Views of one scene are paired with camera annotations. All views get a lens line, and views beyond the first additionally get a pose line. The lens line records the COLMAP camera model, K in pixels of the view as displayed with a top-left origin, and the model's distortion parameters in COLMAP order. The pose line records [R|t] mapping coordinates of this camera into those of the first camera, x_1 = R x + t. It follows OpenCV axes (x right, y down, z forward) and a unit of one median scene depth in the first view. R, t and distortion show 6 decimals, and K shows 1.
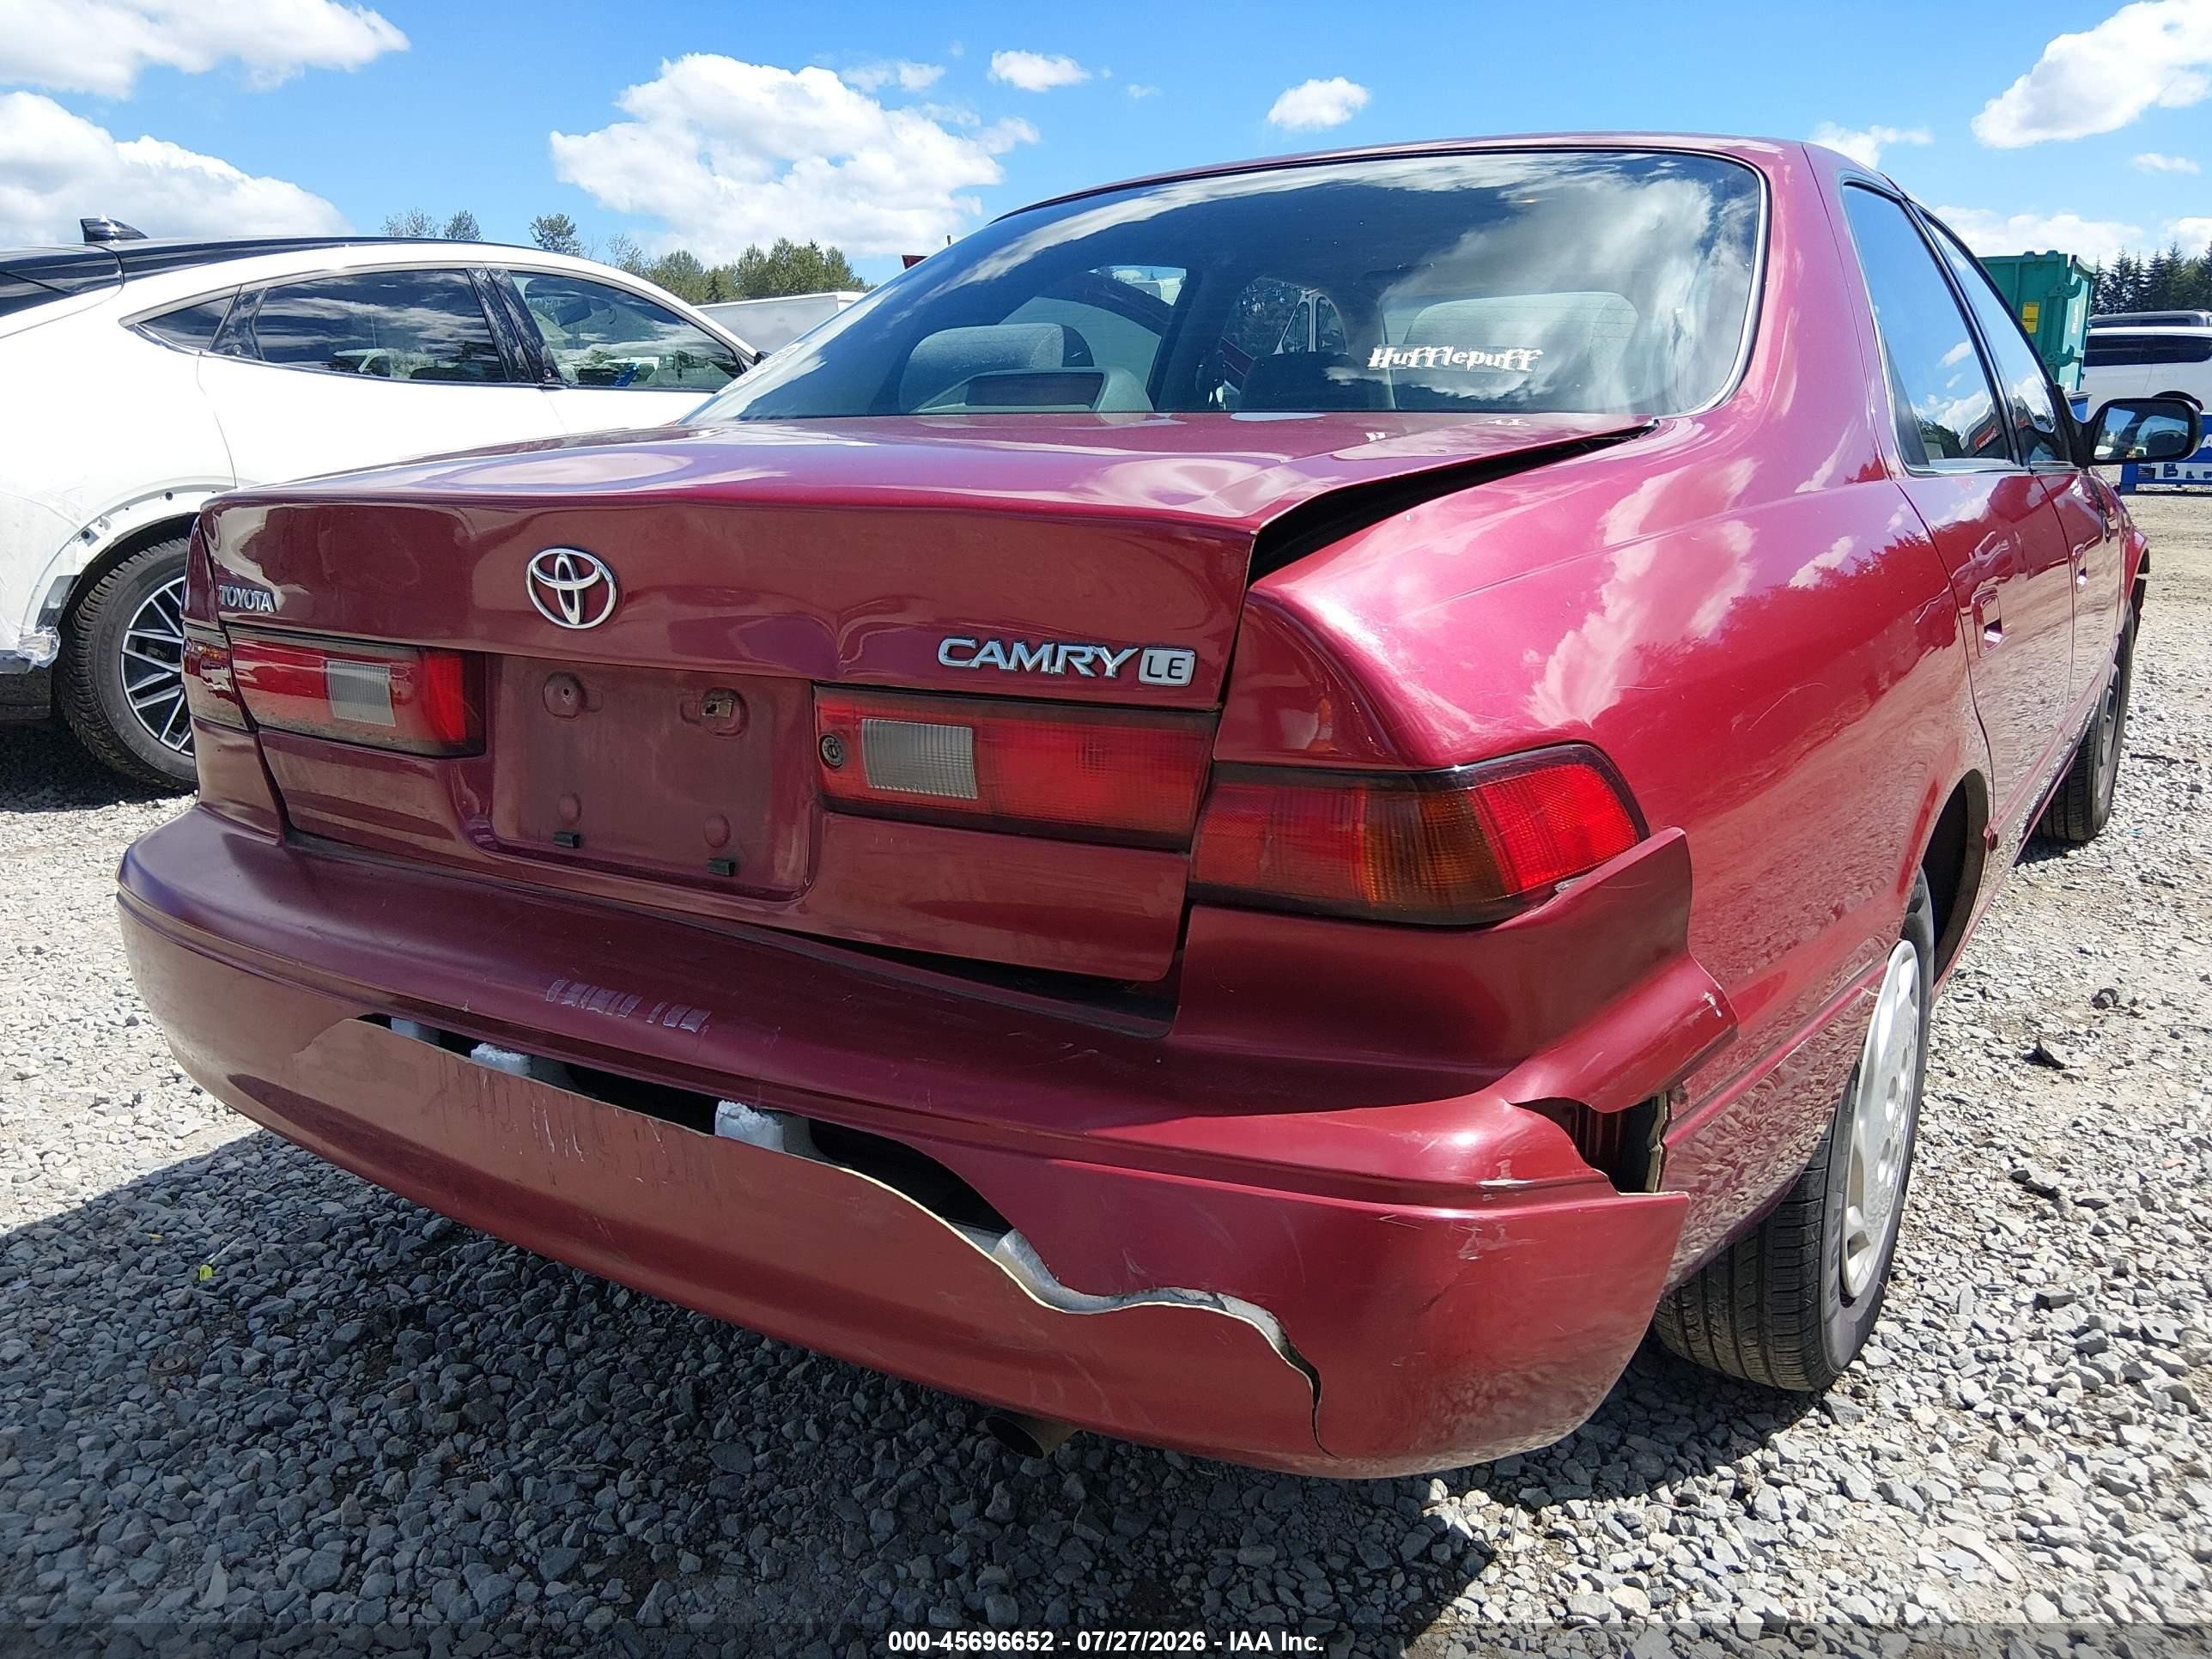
lens RADIAL K [[1711.0, 0, 1113.0], [0, 1711.0, 844.3], [0, 0, 1]] dist [0.068363, -0.126704]
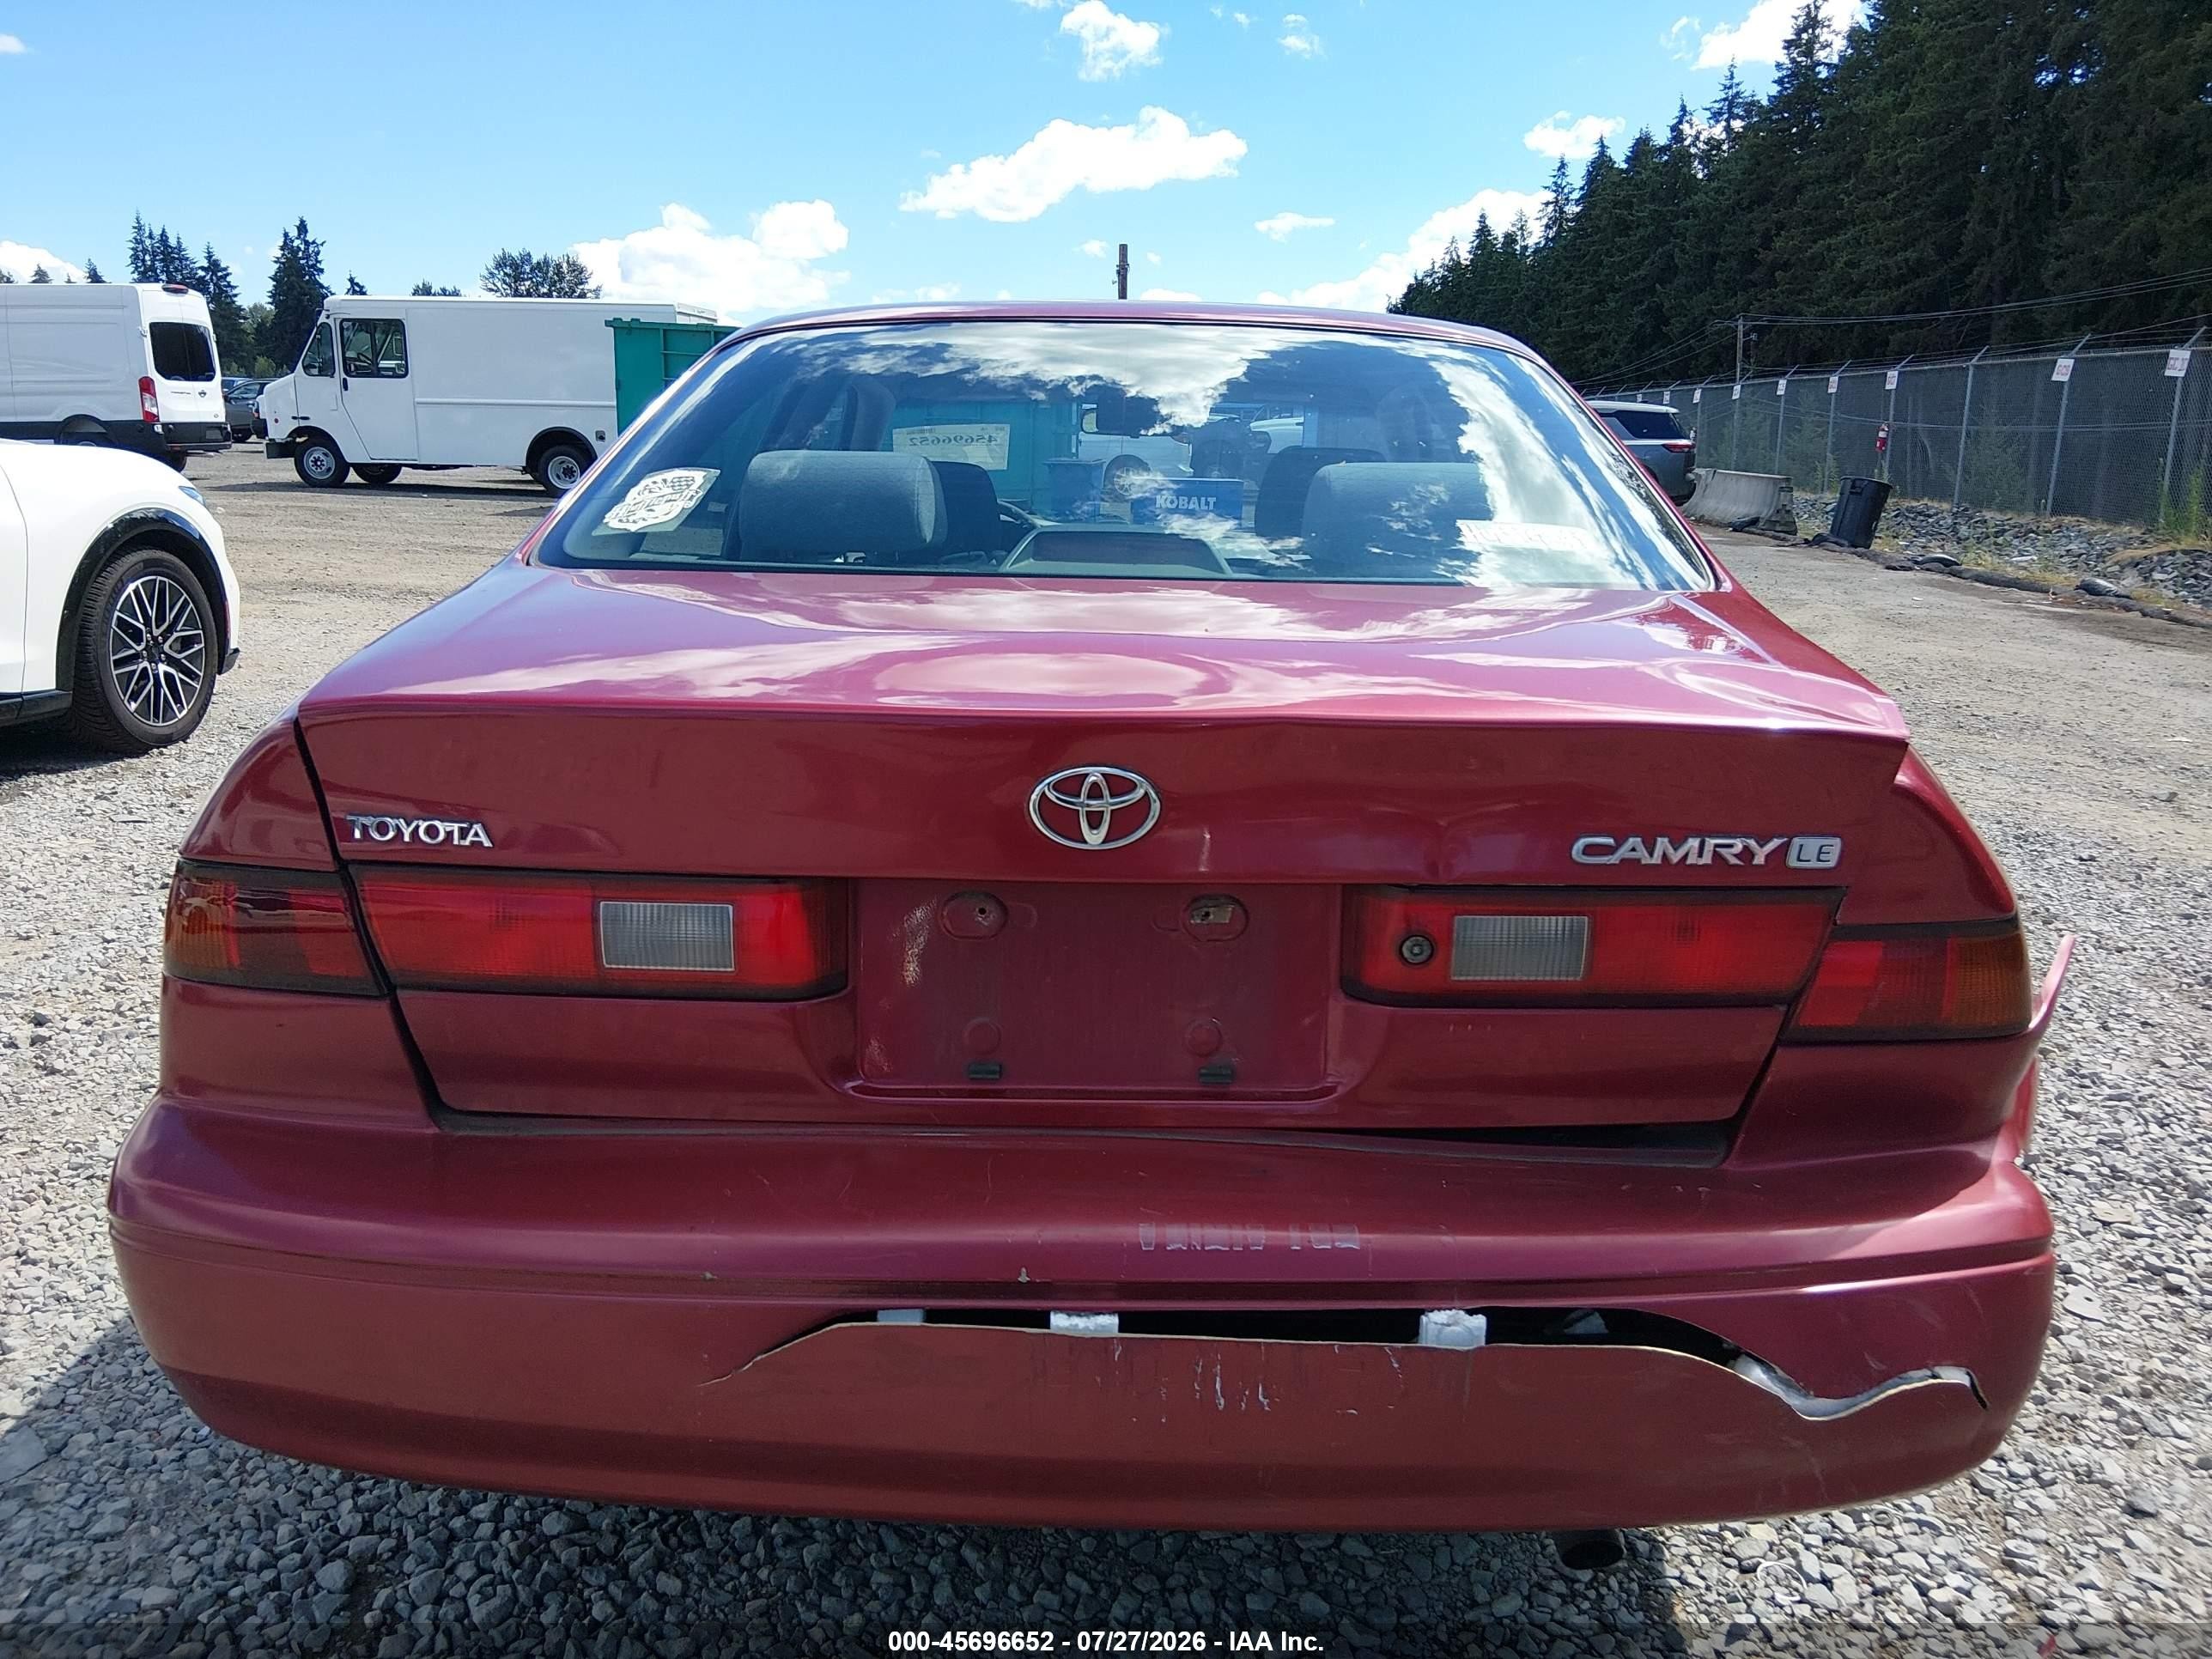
lens RADIAL K [[1708.4, 0, 1106.0], [0, 1708.4, 829.5], [0, 0, 1]] dist [0.039490, -0.048389]
pose [[0.830992, -0.091159, 0.548764, -0.909697], [0.102771, 0.994659, 0.009603, -0.160823], [-0.546708, 0.048418, 0.835922, 0.245306]]
